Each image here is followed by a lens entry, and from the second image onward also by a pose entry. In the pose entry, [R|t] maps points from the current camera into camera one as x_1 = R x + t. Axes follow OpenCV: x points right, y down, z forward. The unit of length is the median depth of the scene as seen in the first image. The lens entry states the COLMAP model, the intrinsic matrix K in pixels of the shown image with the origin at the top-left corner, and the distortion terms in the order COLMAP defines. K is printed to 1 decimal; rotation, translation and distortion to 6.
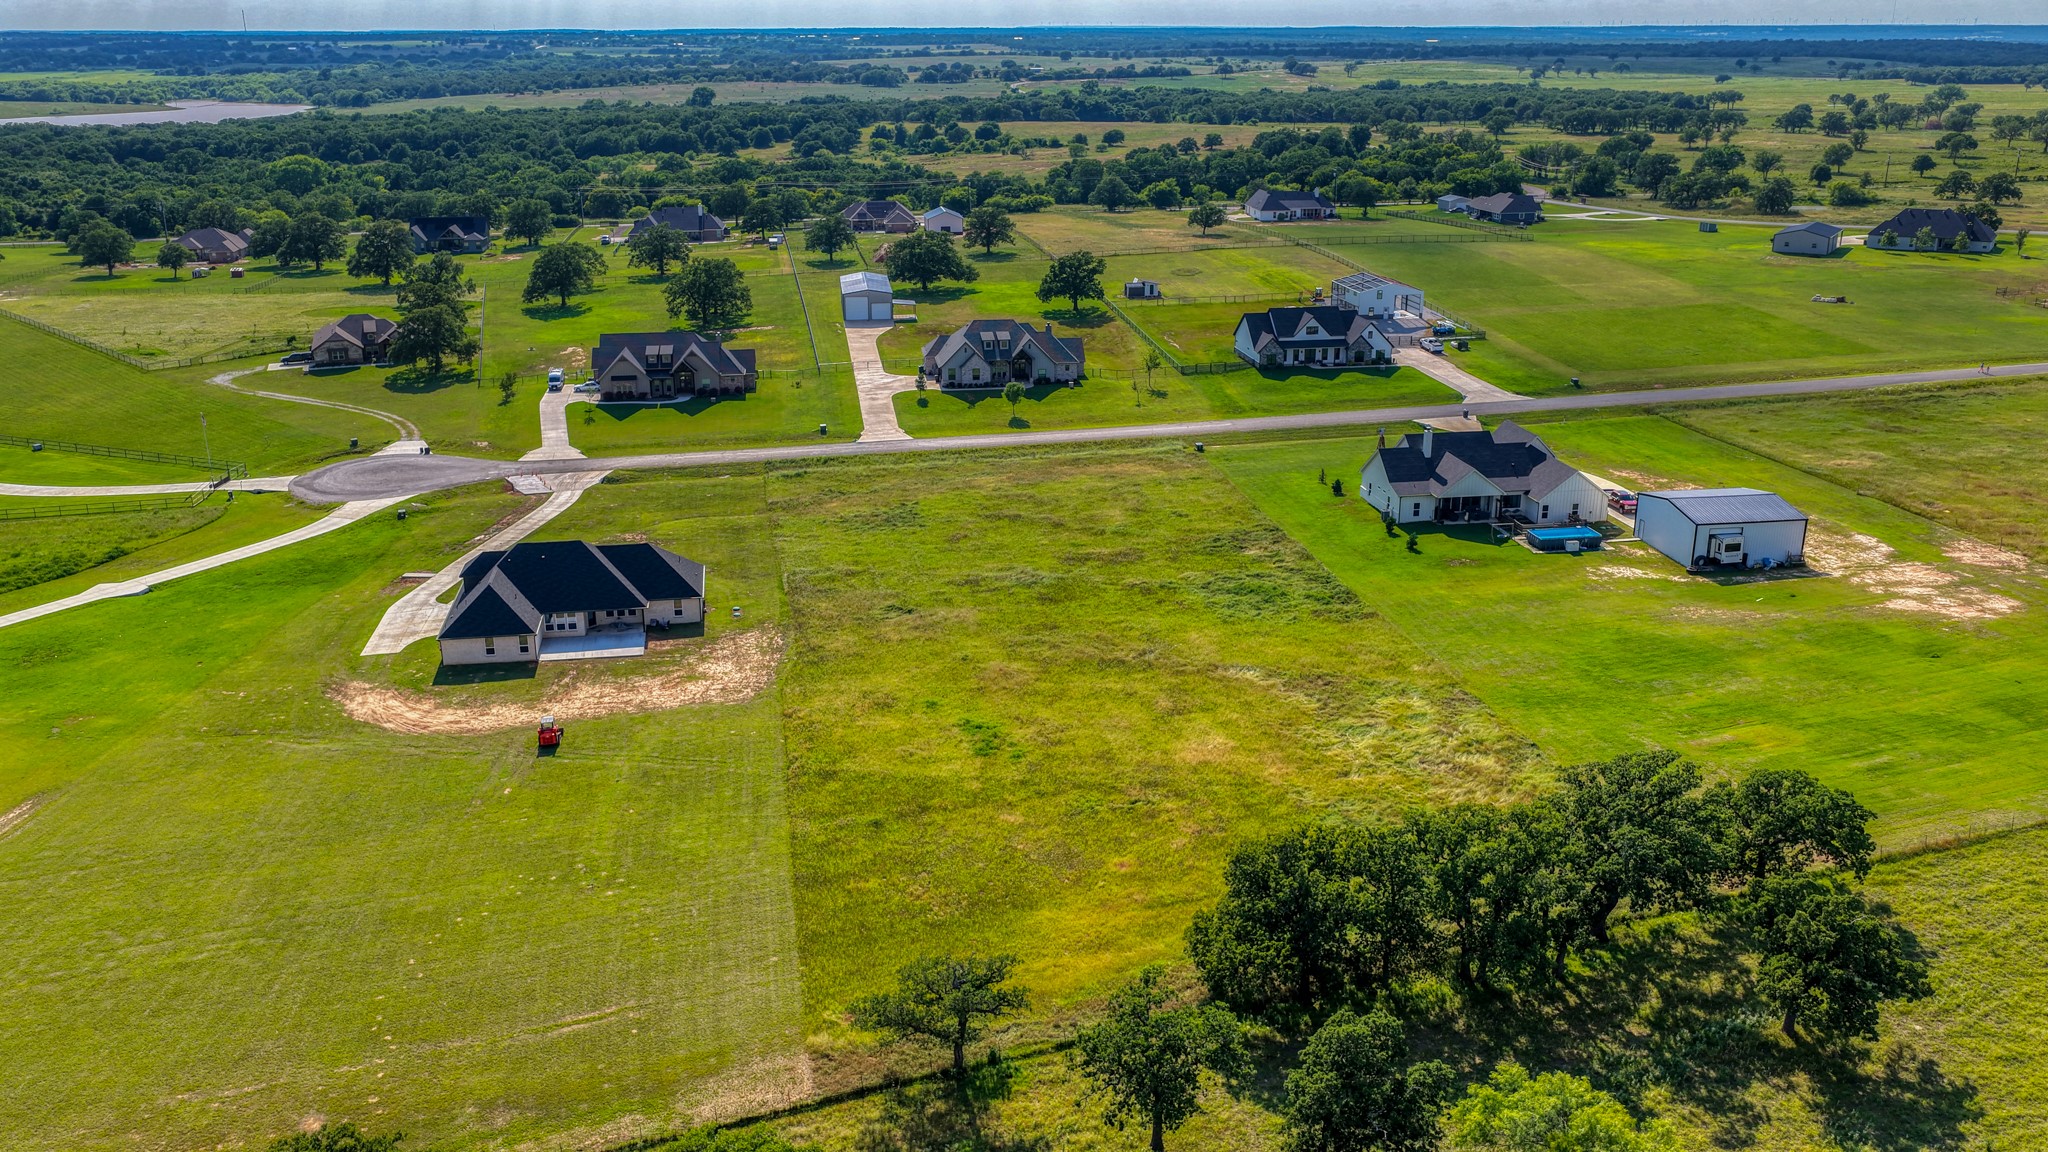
lens RADIAL K [[1702.0, 0, 1021.8], [0, 1702.0, 571.4], [0, 0, 1]] dist [-0.009041, 0.025744]
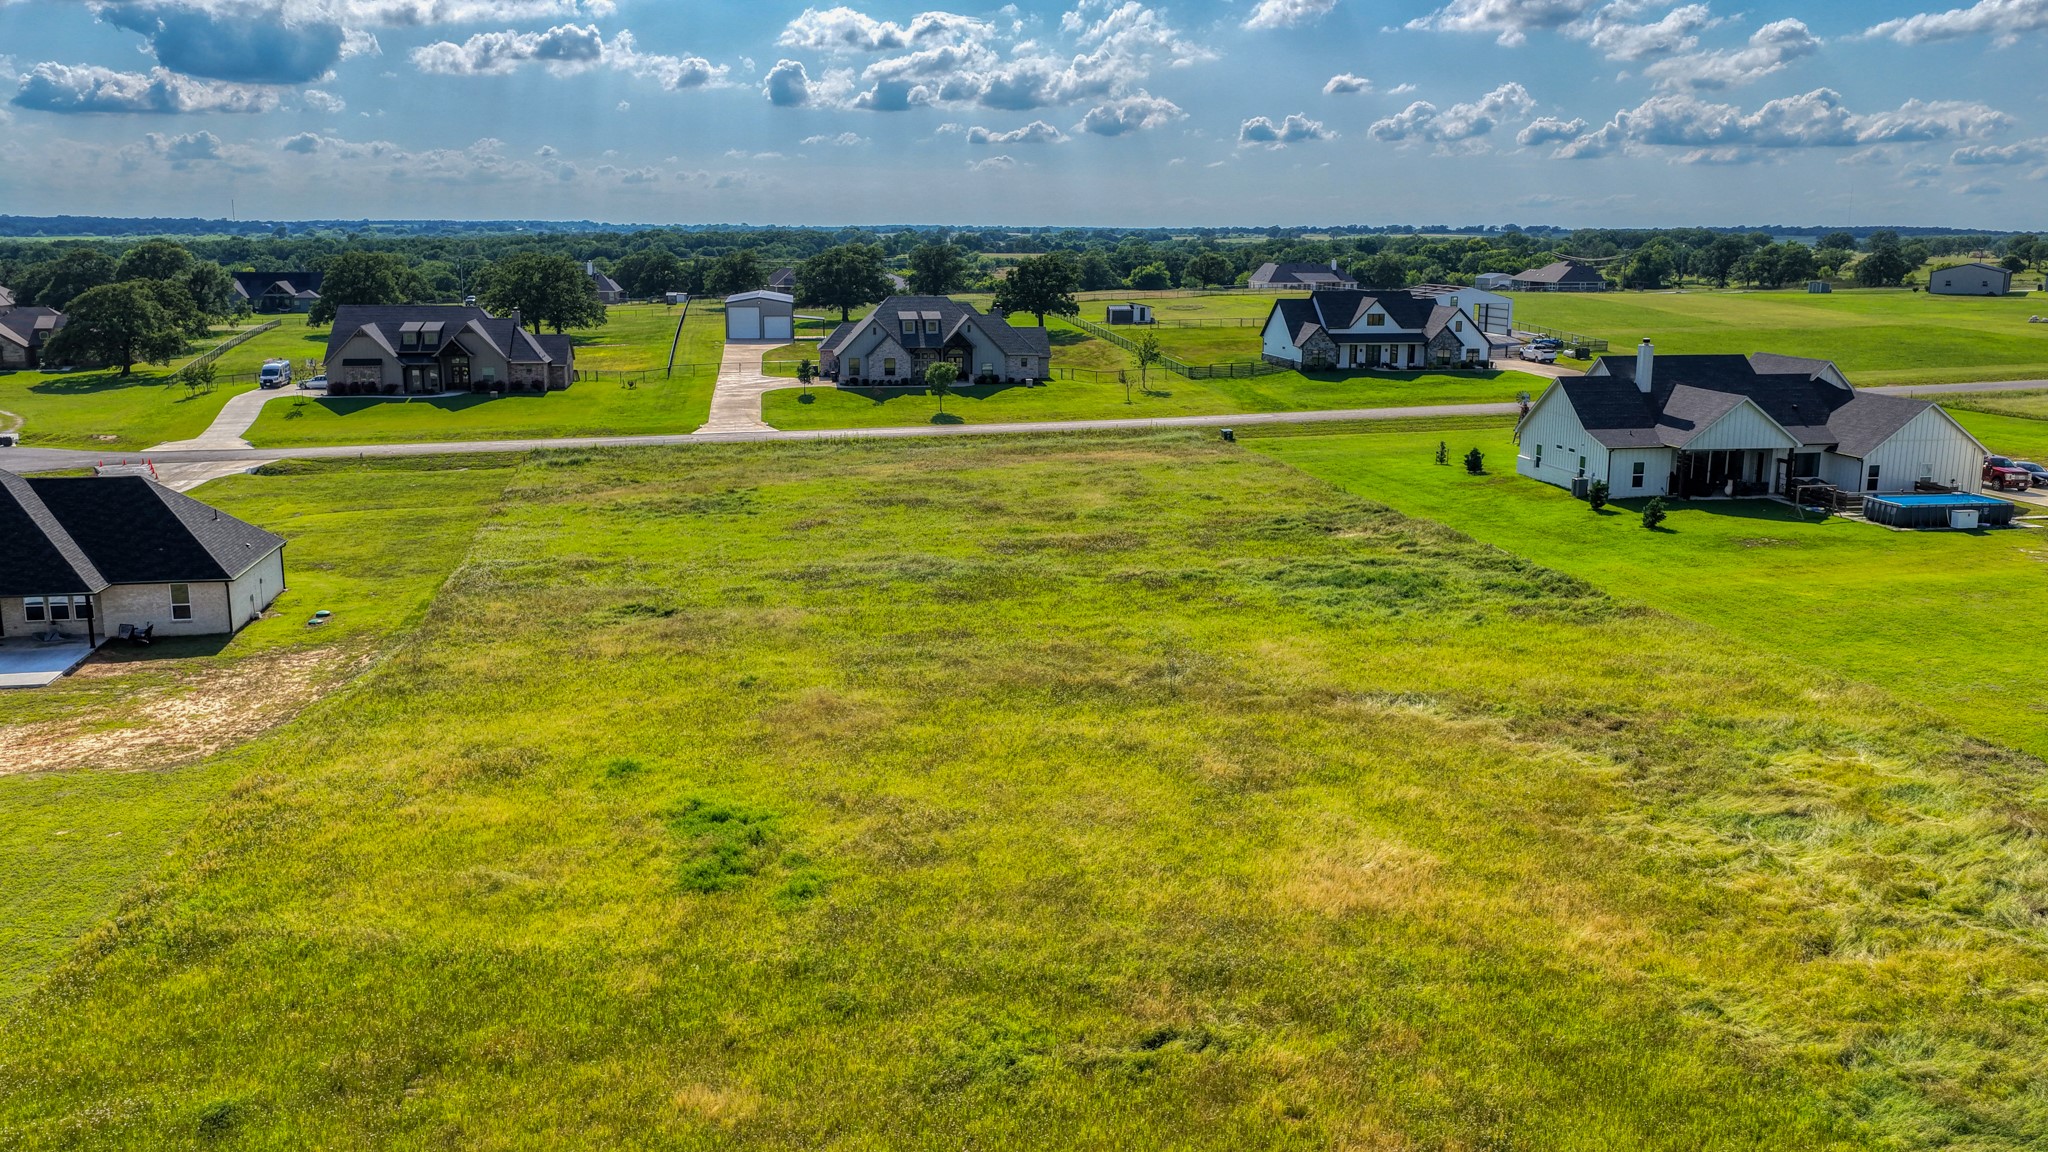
lens RADIAL K [[1702.0, 0, 1031.0], [0, 1702.0, 581.6], [0, 0, 1]] dist [-0.009041, 0.025744]
pose [[0.999828, 0.006466, 0.017380, 0.026862], [-0.004583, 0.994324, -0.106300, 0.061016], [-0.017968, 0.106202, 0.994182, 0.483412]]
